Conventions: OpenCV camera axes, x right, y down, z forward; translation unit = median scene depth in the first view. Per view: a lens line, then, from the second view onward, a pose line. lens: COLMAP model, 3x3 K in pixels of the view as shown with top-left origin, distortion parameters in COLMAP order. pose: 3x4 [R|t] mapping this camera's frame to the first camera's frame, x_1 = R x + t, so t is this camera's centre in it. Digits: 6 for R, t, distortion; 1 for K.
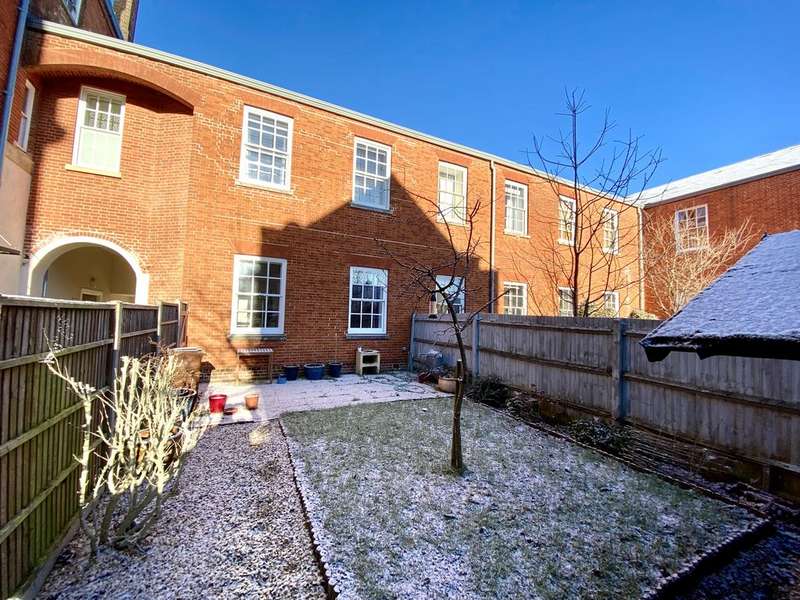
lens RADIAL K [[324.4, 0, 400.1], [0, 324.4, 304.6], [0, 0, 1]] dist [-0.003463, -0.004171]
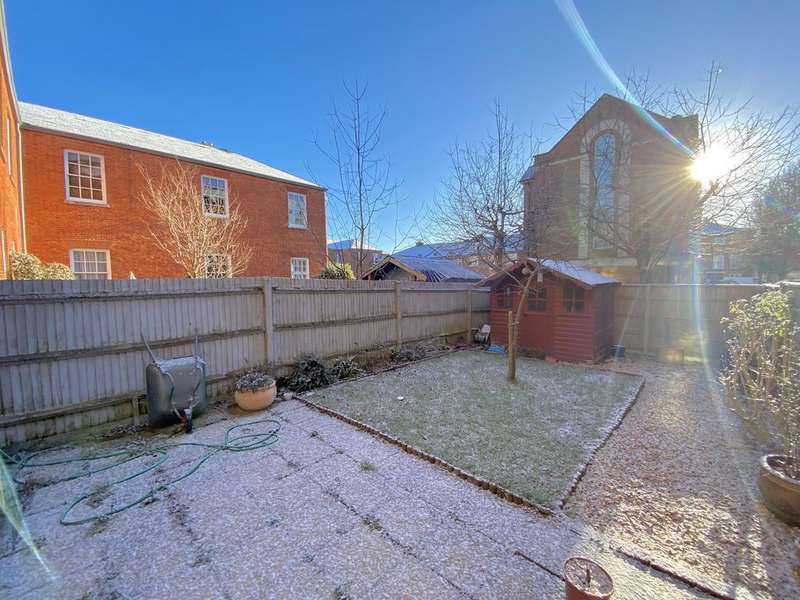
lens RADIAL K [[324.4, 0, 401.6], [0, 324.4, 300.7], [0, 0, 1]] dist [-0.003463, -0.004171]
pose [[-0.355032, -0.084765, 0.931003, -0.550525], [-0.034153, 0.996392, 0.077694, 0.012659], [-0.934230, -0.004213, -0.356646, 1.067776]]
